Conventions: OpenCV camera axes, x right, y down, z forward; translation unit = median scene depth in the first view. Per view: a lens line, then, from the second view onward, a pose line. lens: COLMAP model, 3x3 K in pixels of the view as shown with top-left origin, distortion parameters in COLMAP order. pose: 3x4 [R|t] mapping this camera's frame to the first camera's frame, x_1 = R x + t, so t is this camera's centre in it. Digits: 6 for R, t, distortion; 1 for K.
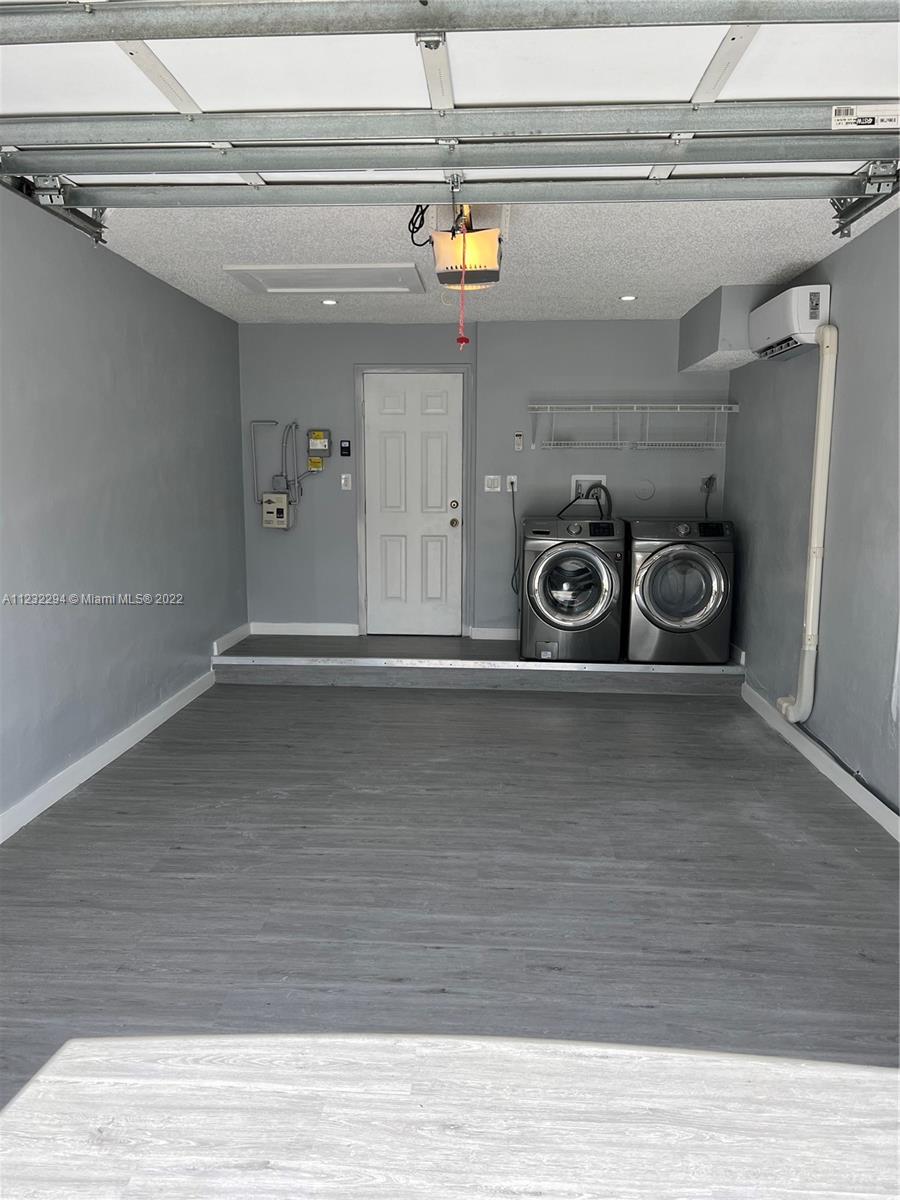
lens RADIAL K [[903.0, 0, 448.9], [0, 903.0, 600.8], [0, 0, 1]] dist [0.054115, -0.062511]
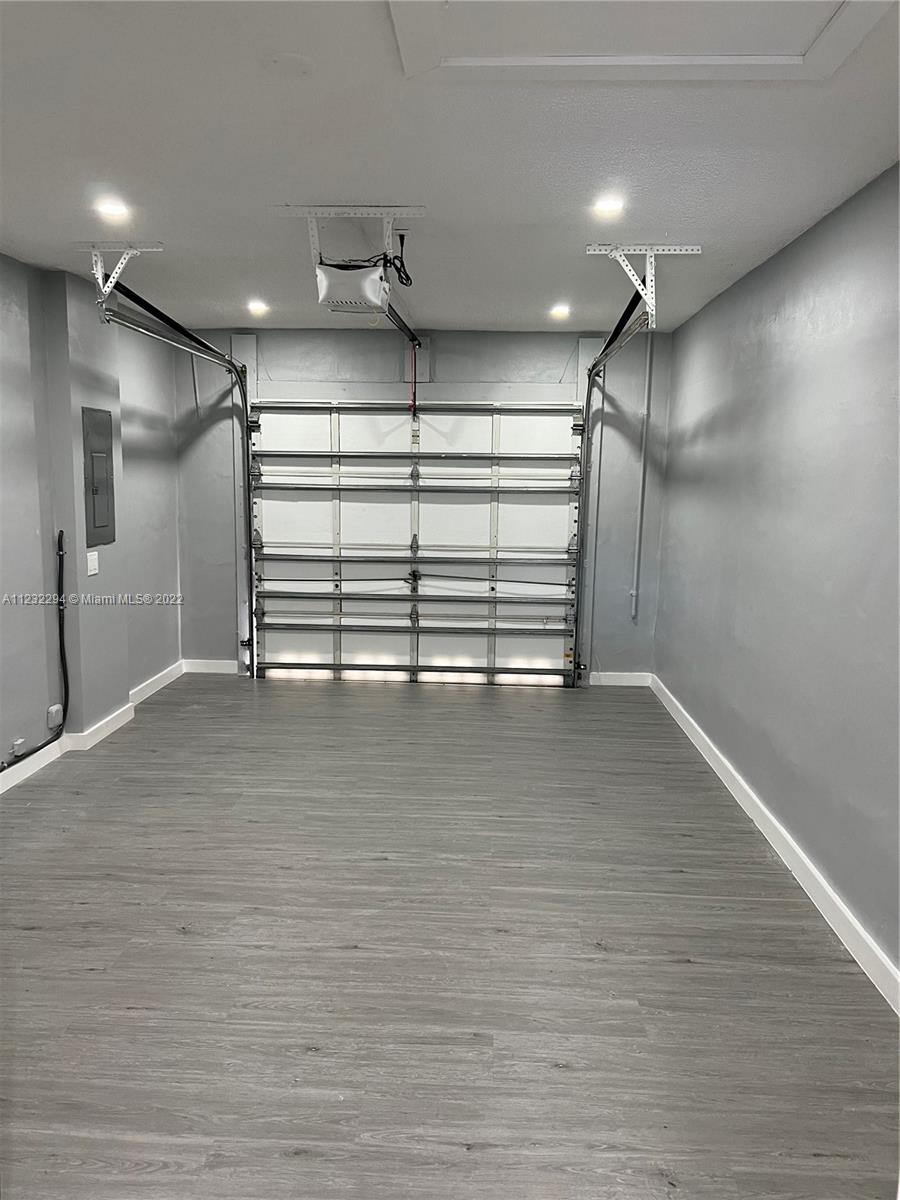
lens RADIAL K [[903.0, 0, 450.1], [0, 903.0, 600.3], [0, 0, 1]] dist [0.054115, -0.062511]
pose [[-0.999699, -0.021370, -0.012048, -0.085288], [-0.023874, 0.960491, 0.277284, -0.337557], [0.005646, 0.277489, -0.960712, 2.162360]]
